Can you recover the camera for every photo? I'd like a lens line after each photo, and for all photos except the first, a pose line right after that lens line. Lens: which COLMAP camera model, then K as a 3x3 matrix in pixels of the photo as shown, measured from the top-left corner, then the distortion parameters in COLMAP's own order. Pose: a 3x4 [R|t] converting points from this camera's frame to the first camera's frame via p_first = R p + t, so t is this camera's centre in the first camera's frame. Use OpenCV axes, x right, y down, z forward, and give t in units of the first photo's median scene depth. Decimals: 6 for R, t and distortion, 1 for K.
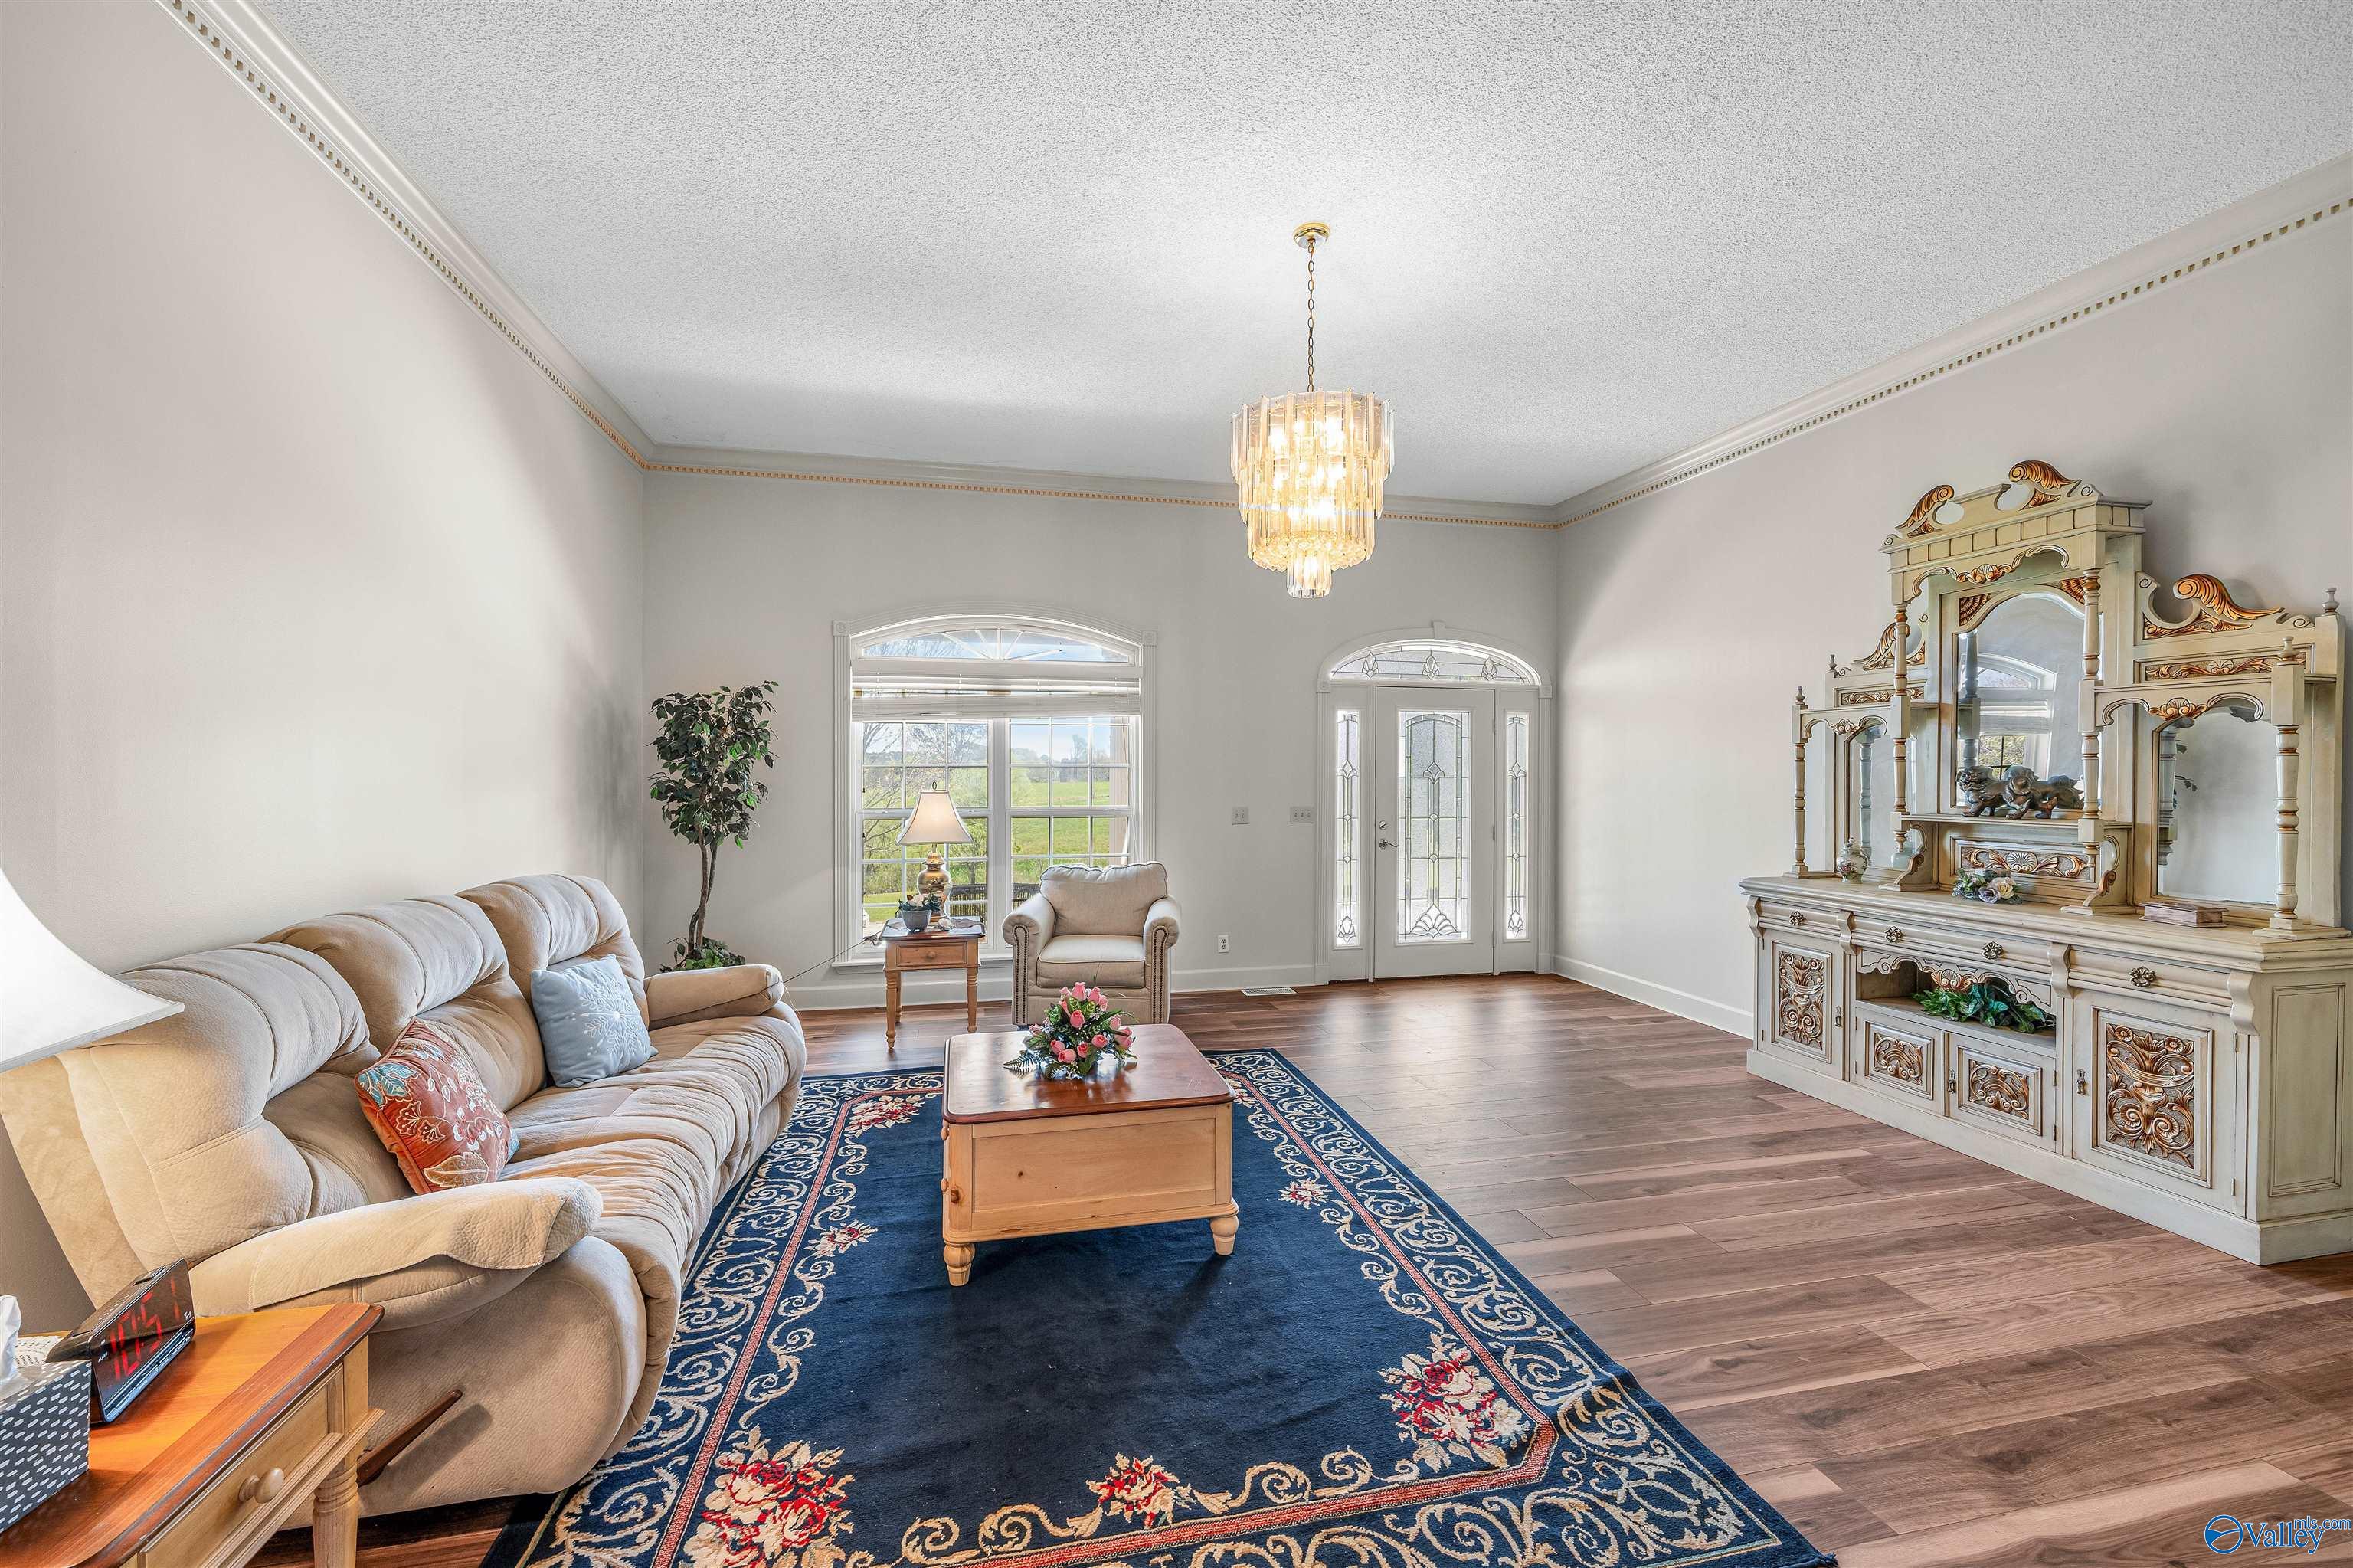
lens RADIAL K [[952.9, 0, 1184.7], [0, 952.9, 770.8], [0, 0, 1]] dist [0.000433, -0.001394]
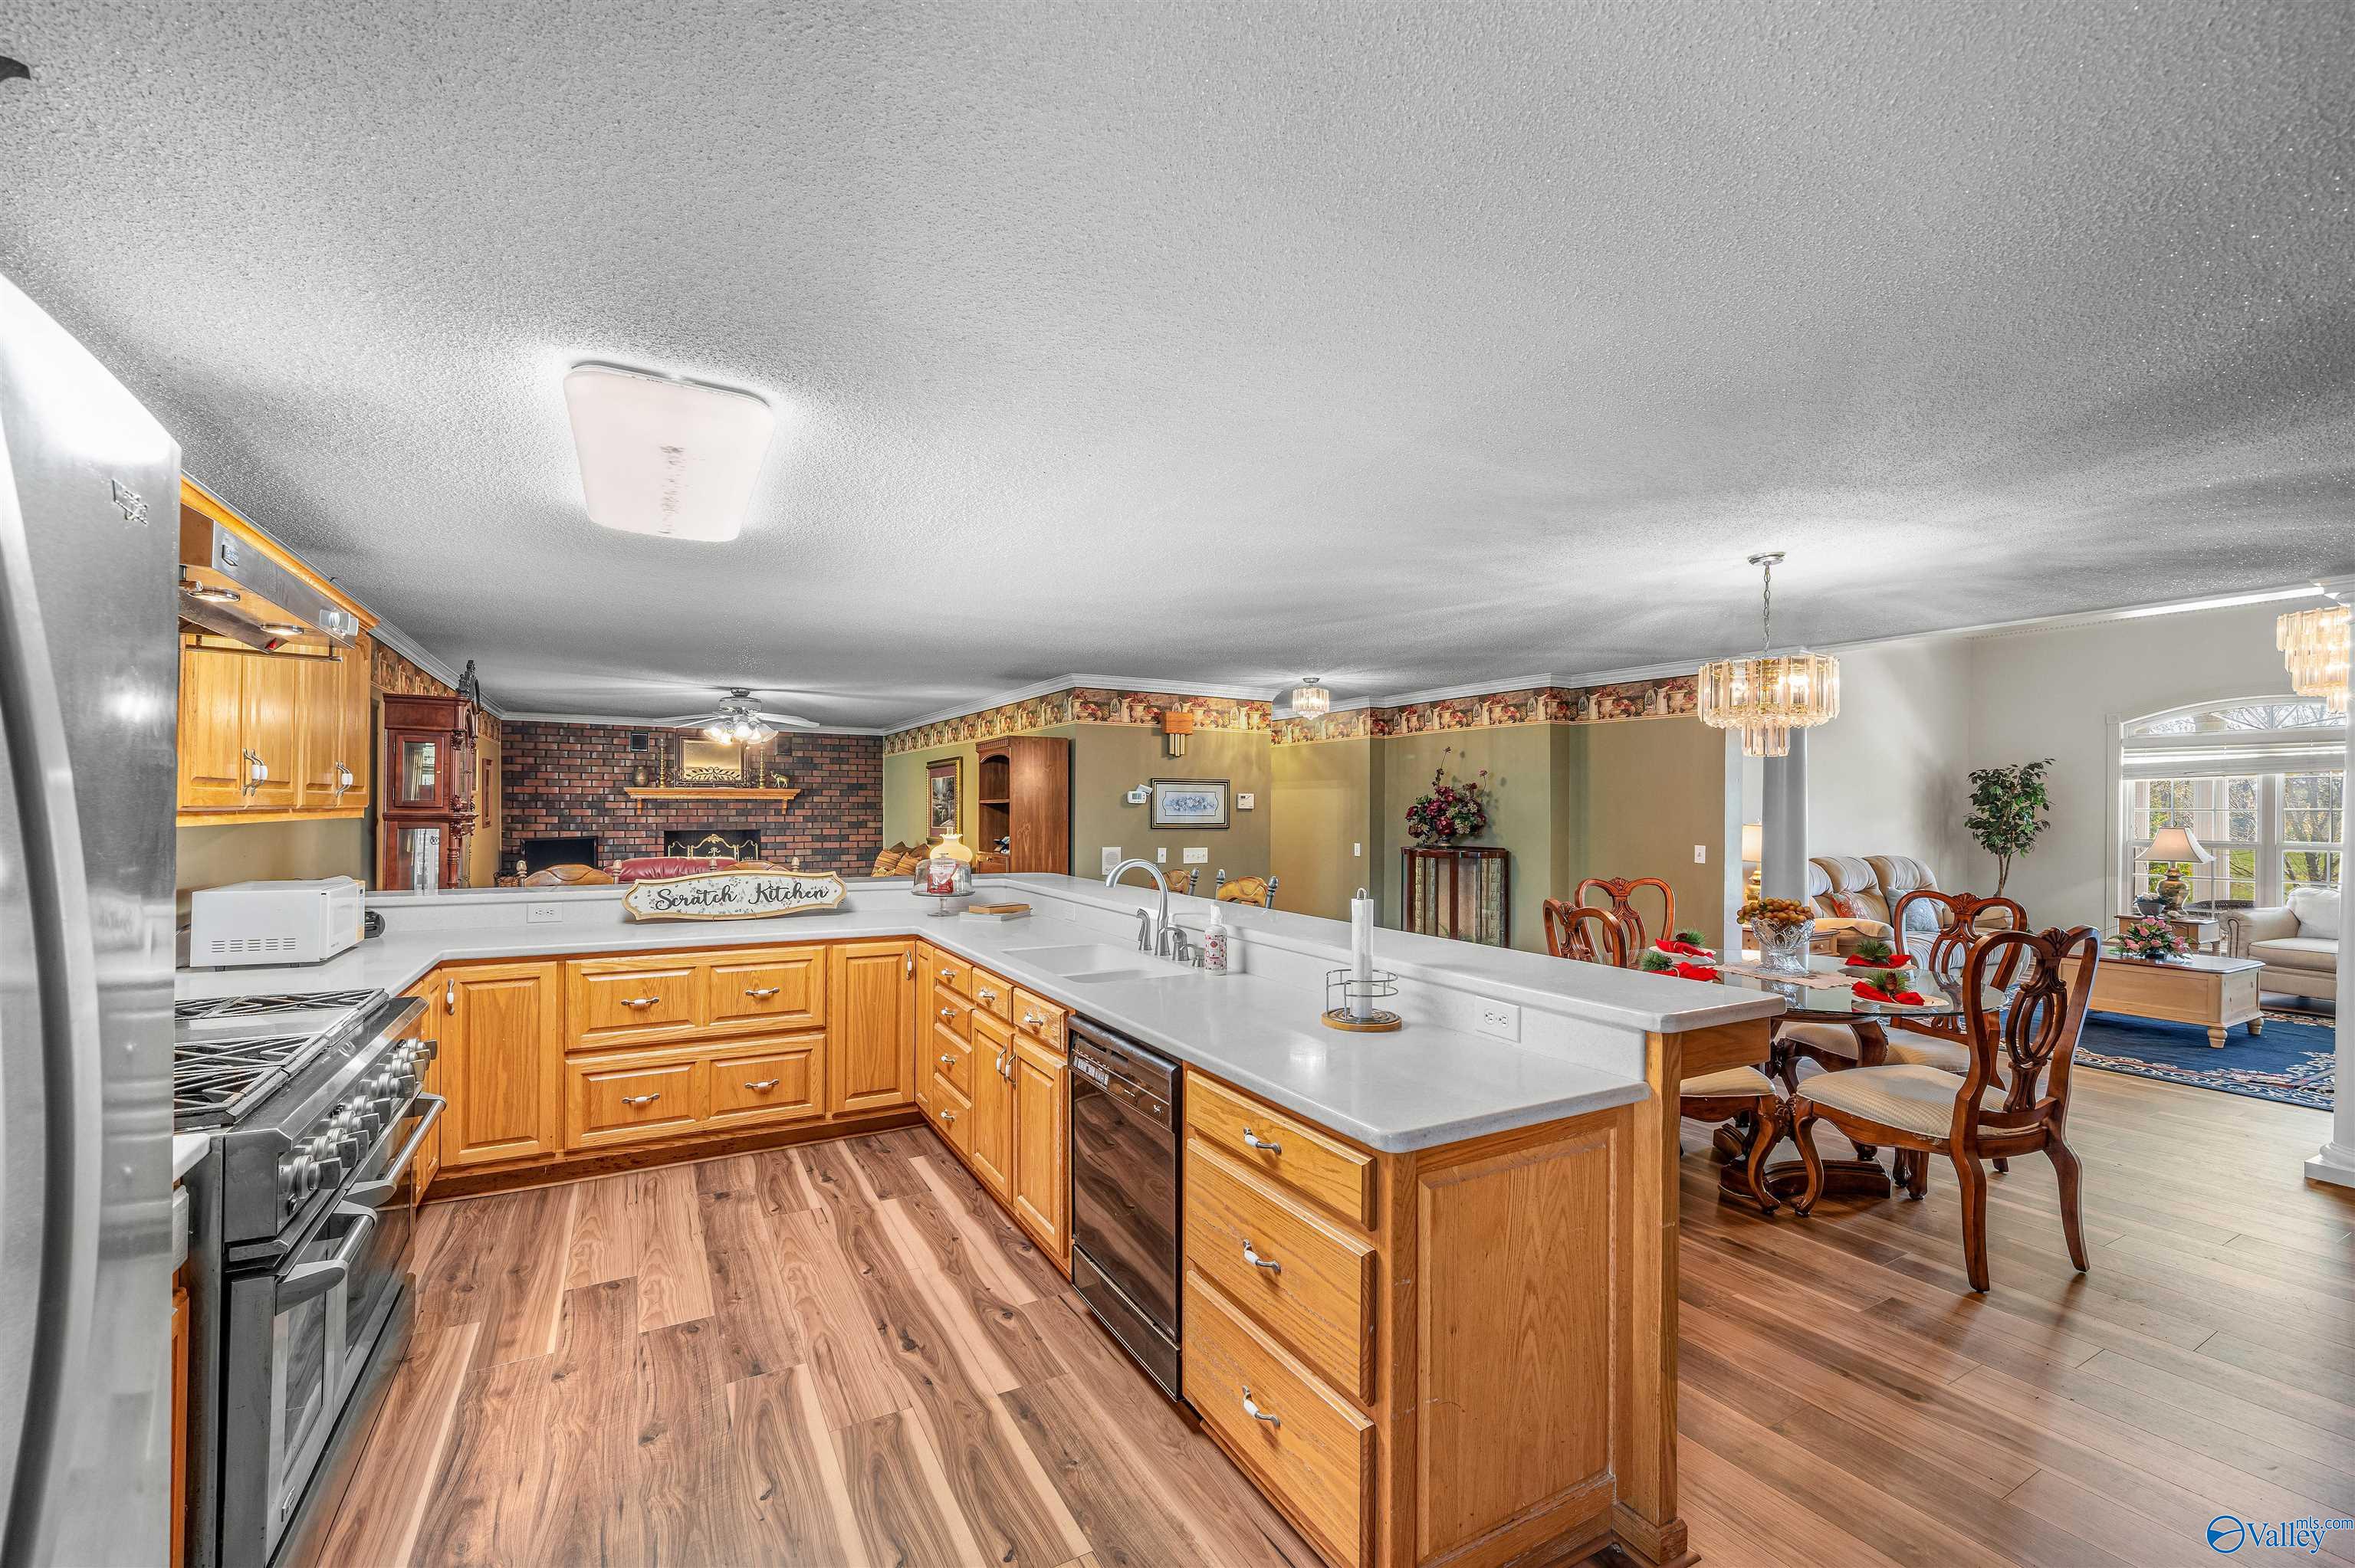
lens RADIAL K [[953.5, 0, 1119.0], [0, 953.5, 805.5], [0, 0, 1]] dist [0.000433, -0.001394]
pose [[0.251511, -0.001095, -0.967854, 1.149915], [-0.002702, 0.999995, -0.001834, -0.008051], [0.967851, 0.003076, 0.251507, -1.485463]]
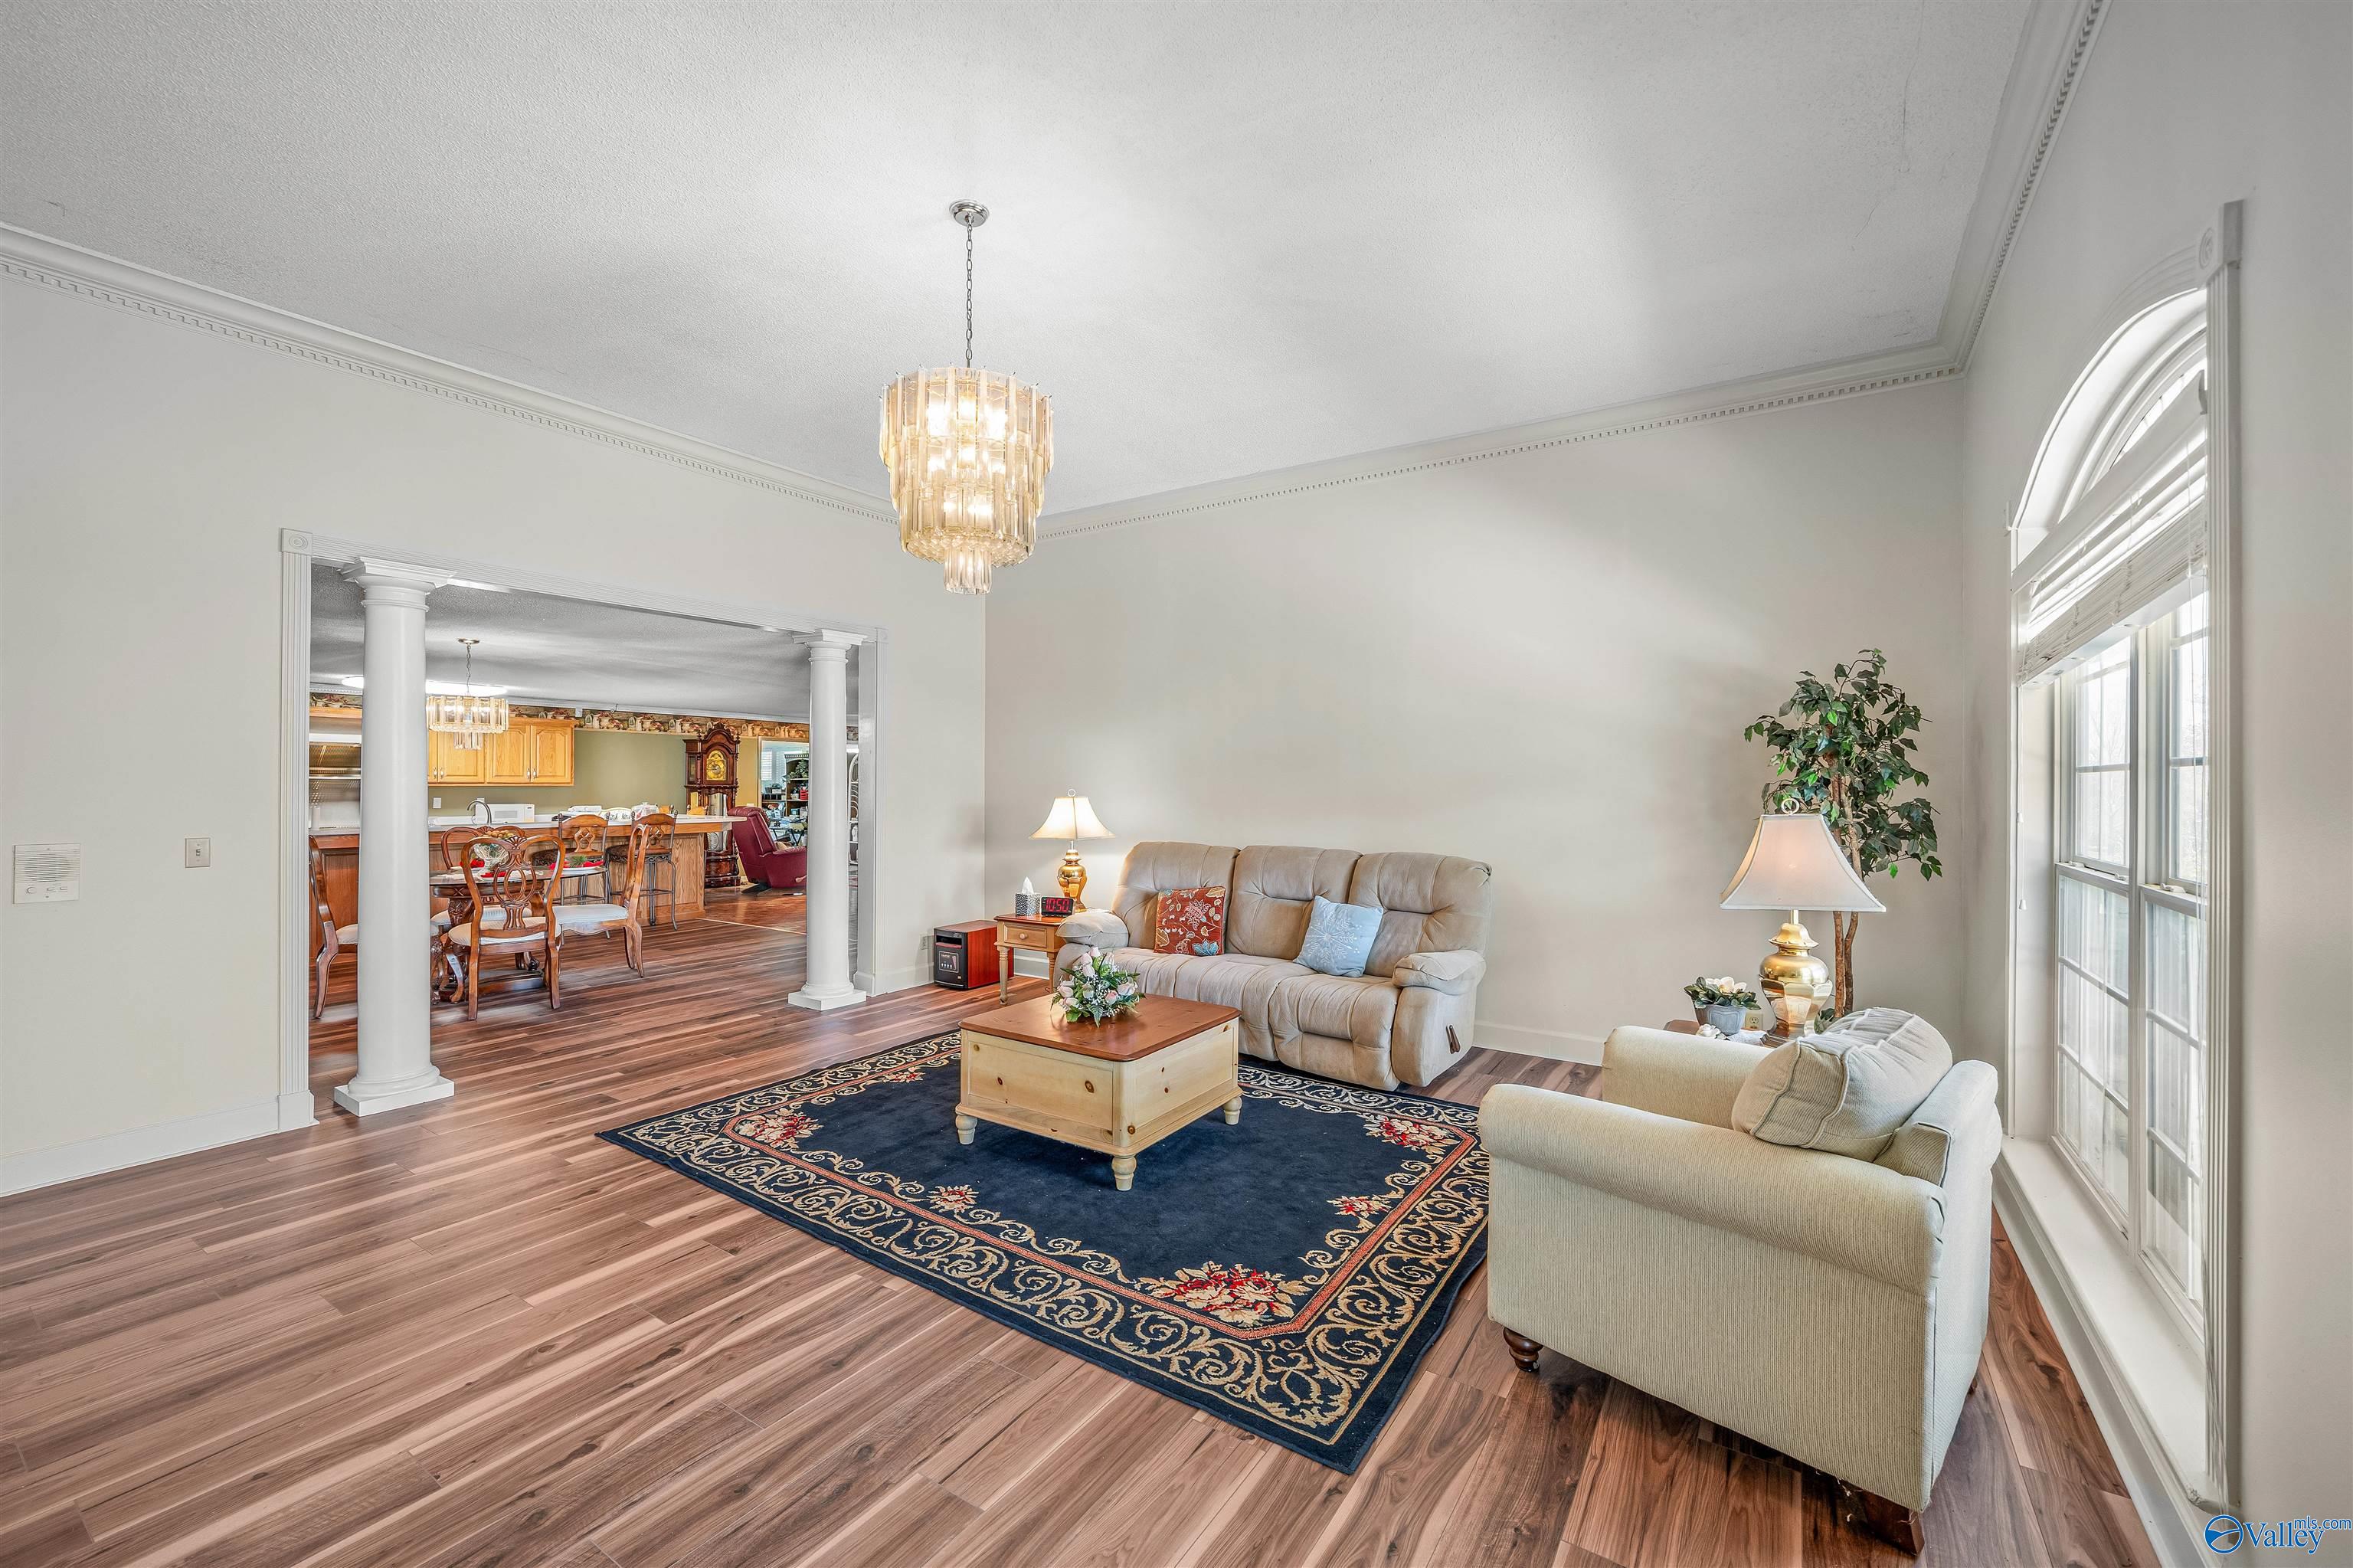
lens RADIAL K [[952.9, 0, 1153.6], [0, 952.9, 781.0], [0, 0, 1]] dist [0.000433, -0.001394]
pose [[-0.746576, -0.005861, -0.665274, 0.612513], [-0.002432, 0.999979, -0.006081, 0.007278], [0.665295, -0.002922, -0.746574, 1.810769]]
